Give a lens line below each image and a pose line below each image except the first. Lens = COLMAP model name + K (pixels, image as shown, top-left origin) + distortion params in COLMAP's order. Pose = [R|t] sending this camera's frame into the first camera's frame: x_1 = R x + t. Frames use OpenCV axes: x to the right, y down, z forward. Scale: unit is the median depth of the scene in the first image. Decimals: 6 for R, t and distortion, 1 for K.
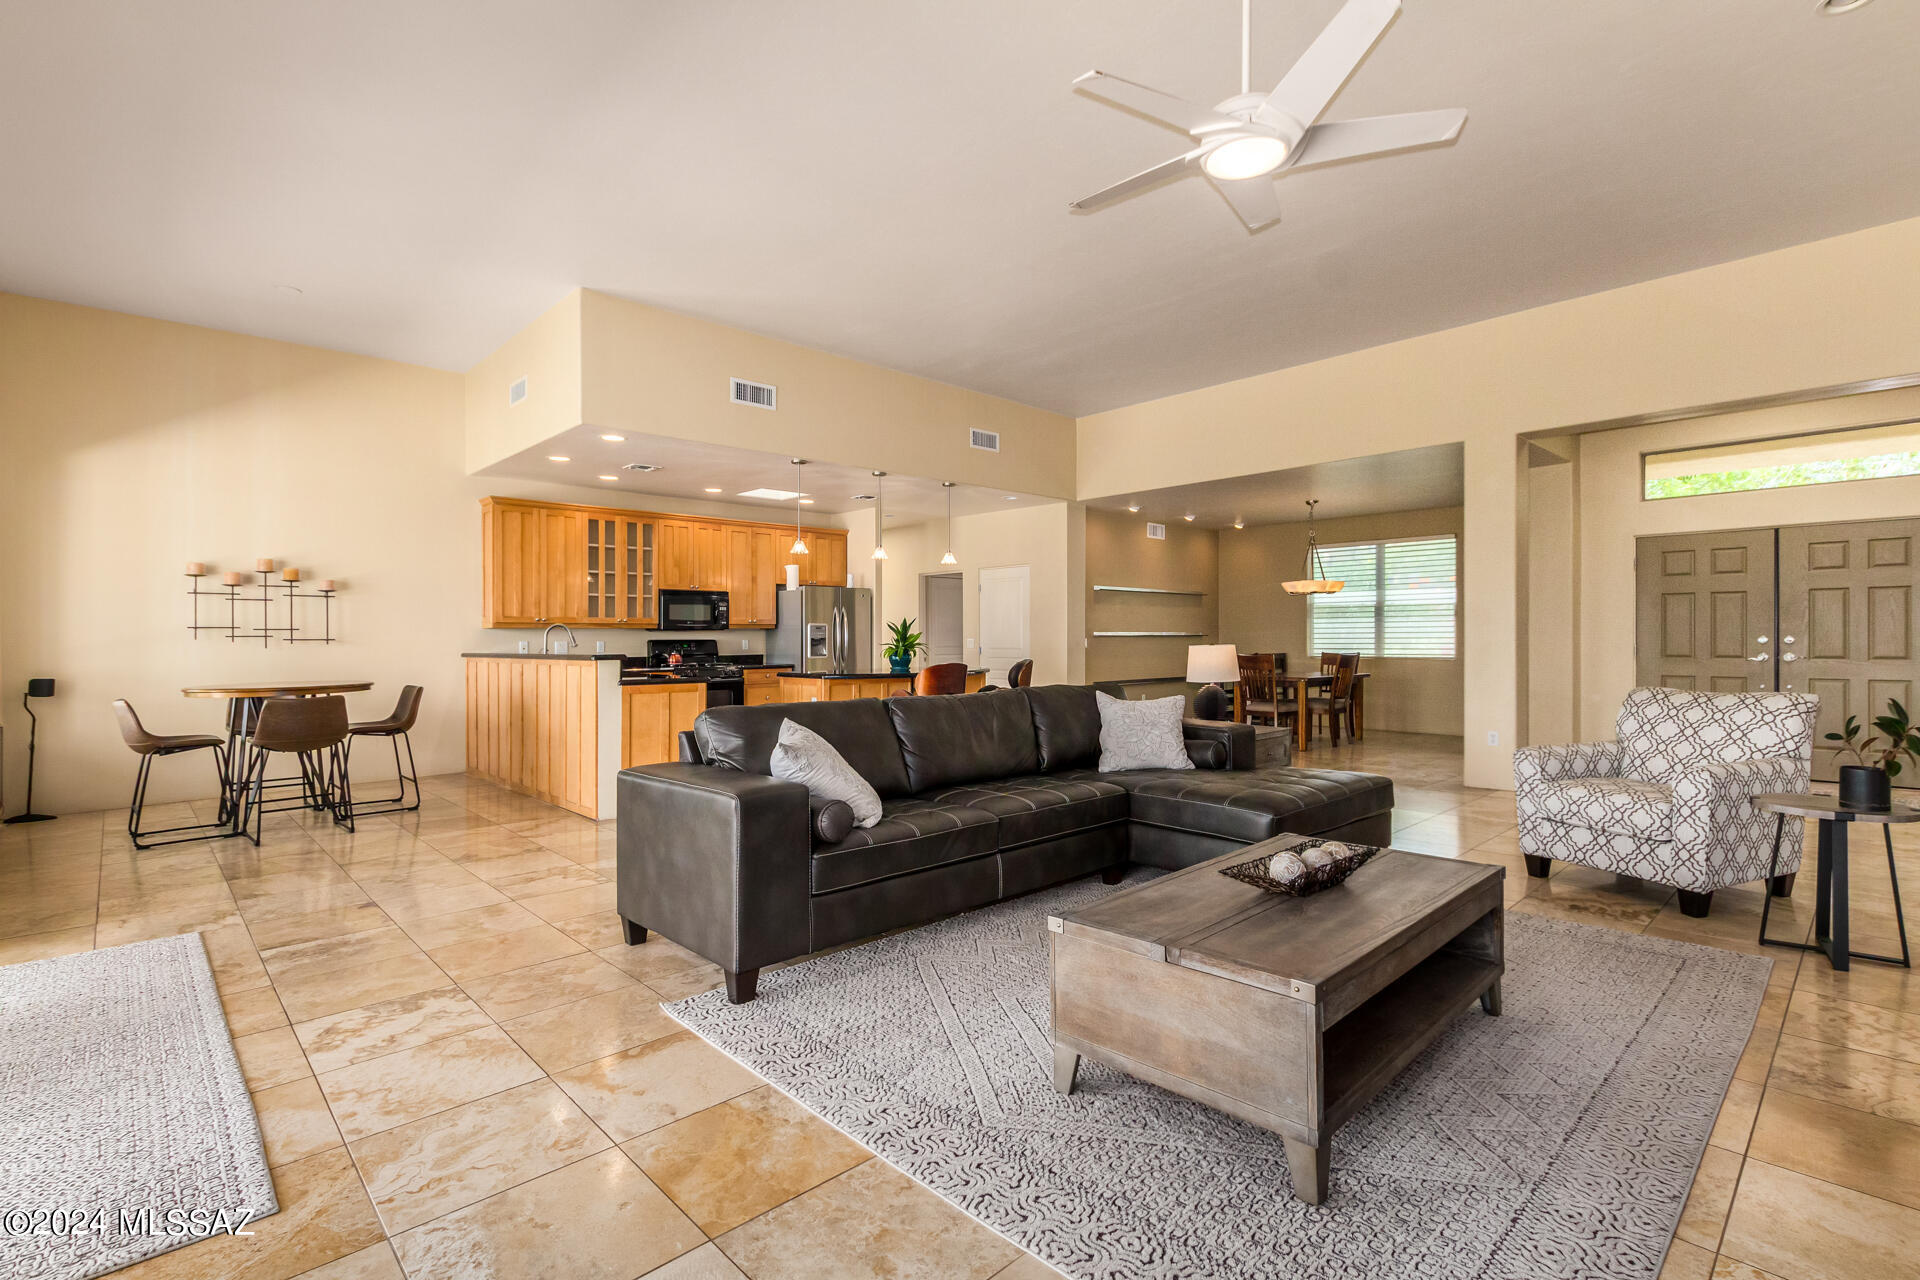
lens RADIAL K [[887.2, 0, 951.3], [0, 887.2, 632.7], [0, 0, 1]] dist [0.000519, 0.000076]
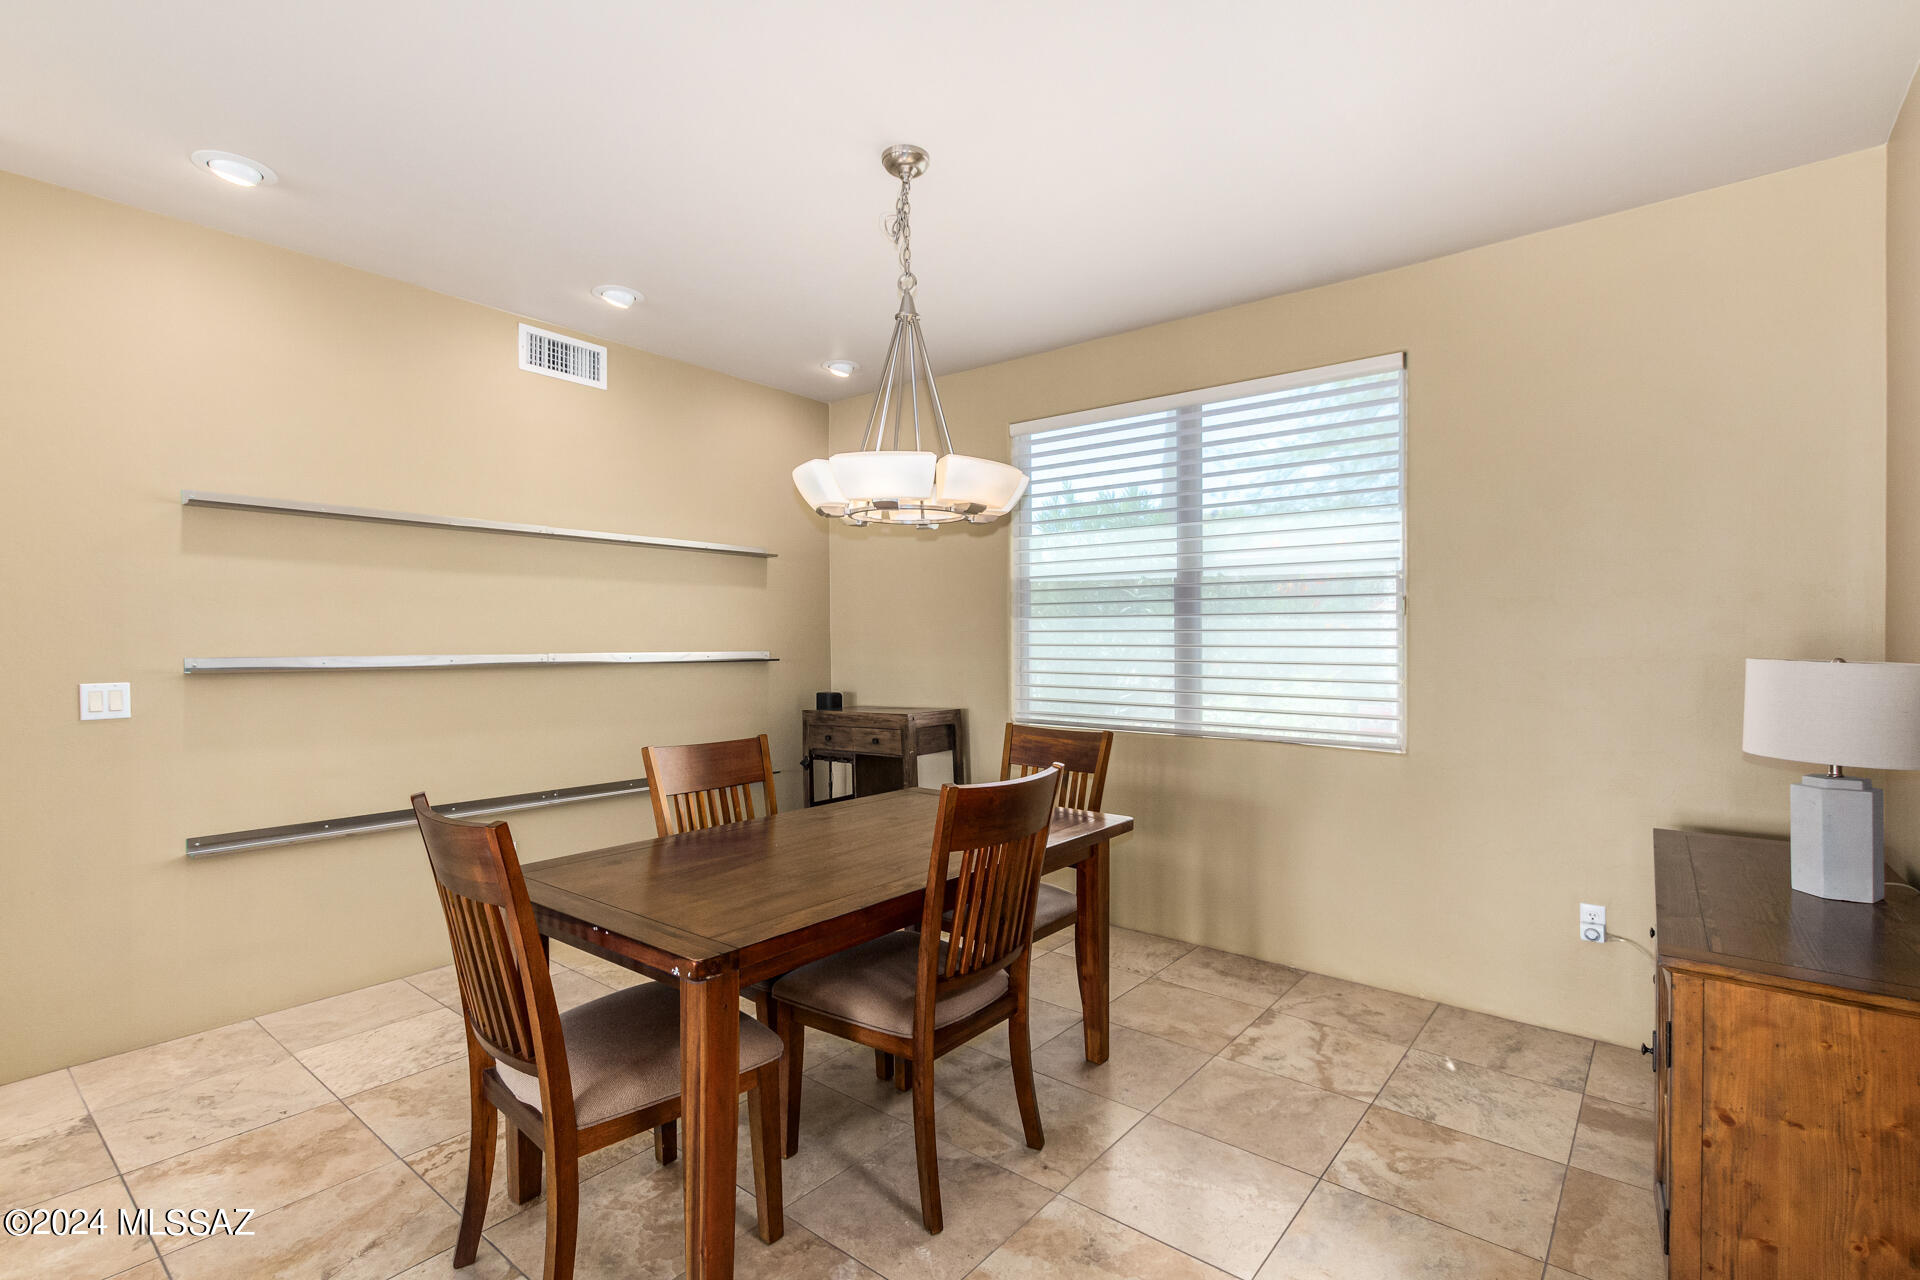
lens RADIAL K [[887.2, 0, 951.3], [0, 887.2, 632.7], [0, 0, 1]] dist [0.000519, 0.000076]
pose [[0.992746, -0.001694, 0.120222, 0.403719], [0.000958, 0.999980, 0.006175, -0.015017], [-0.120230, -0.006015, 0.992728, 0.772062]]
